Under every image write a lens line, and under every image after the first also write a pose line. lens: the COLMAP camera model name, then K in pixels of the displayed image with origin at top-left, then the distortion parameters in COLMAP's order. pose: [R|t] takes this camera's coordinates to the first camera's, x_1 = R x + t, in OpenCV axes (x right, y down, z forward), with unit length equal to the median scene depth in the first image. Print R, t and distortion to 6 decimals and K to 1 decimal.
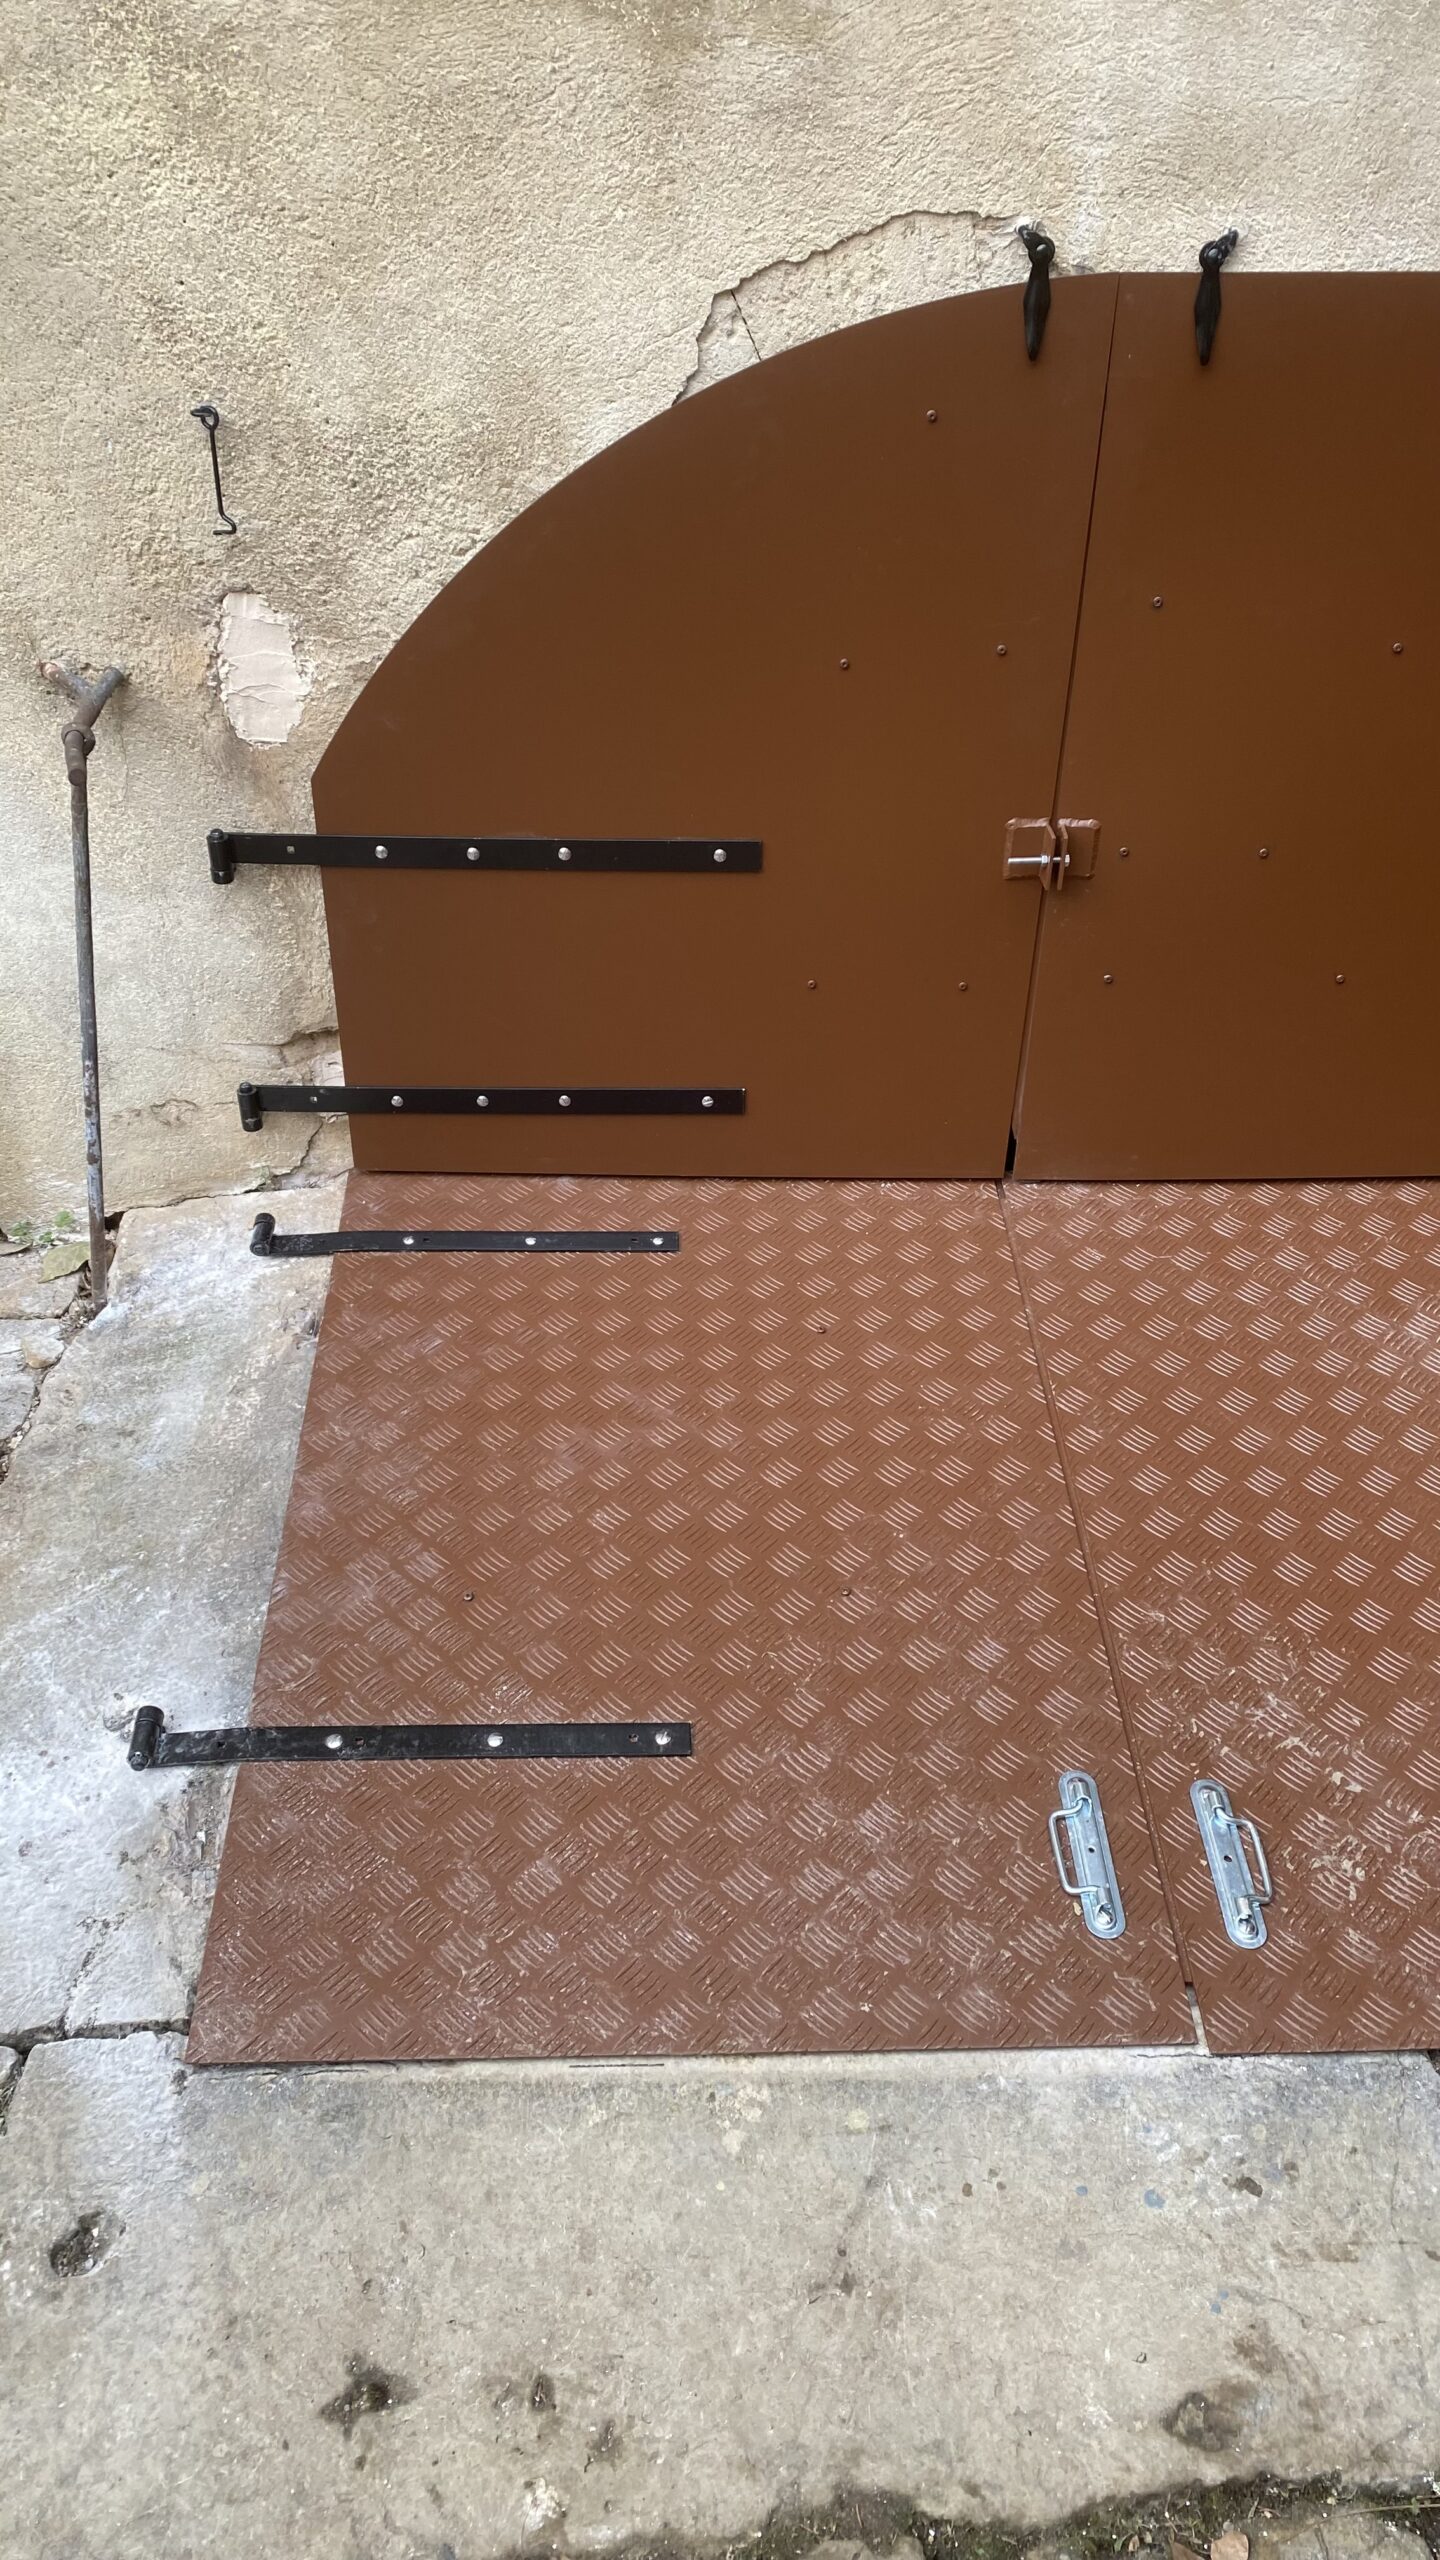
lens RADIAL K [[1956.5, 0, 720.0], [0, 1956.5, 1280.0], [0, 0, 1]] dist [0.004106, 0.012905]
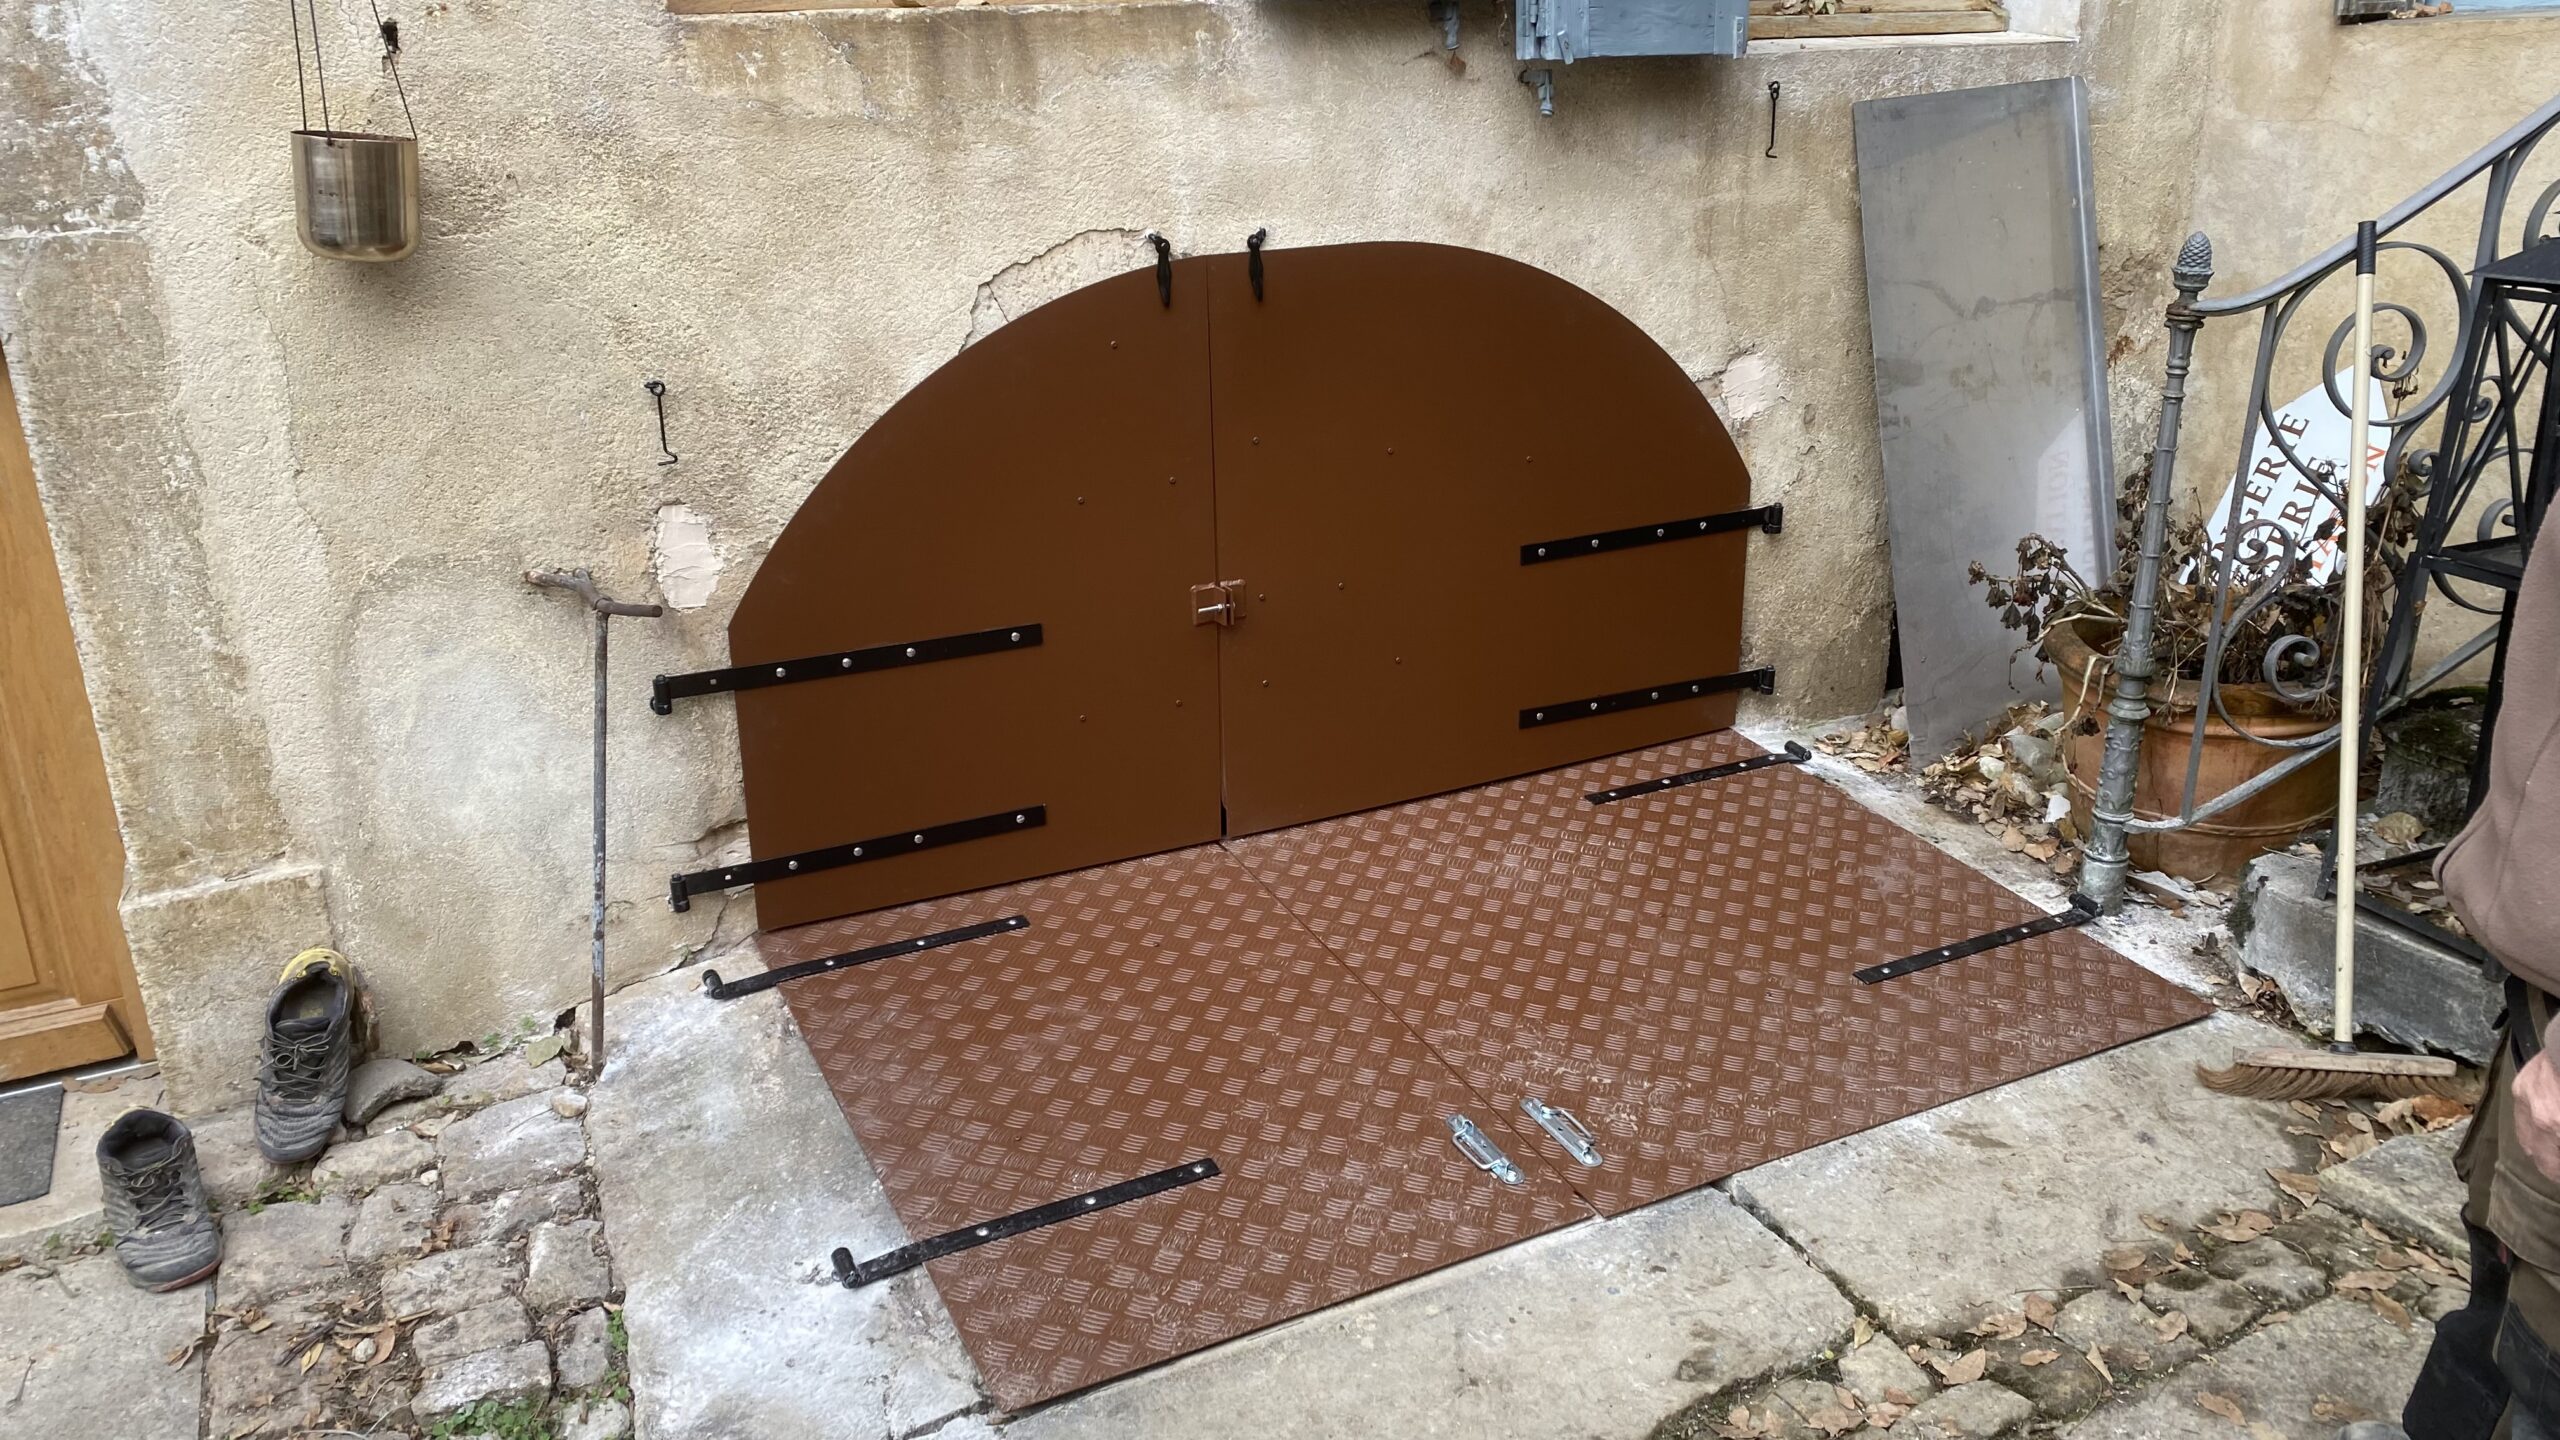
lens RADIAL K [[1926.8, 0, 1289.9], [0, 1926.8, 728.3], [0, 0, 1]] dist [0.116043, -0.244373]
pose [[0.900797, -0.173816, 0.397935, -0.459216], [0.274869, 0.937672, -0.212645, 0.239495], [-0.336171, 0.300930, 0.892429, -0.385444]]
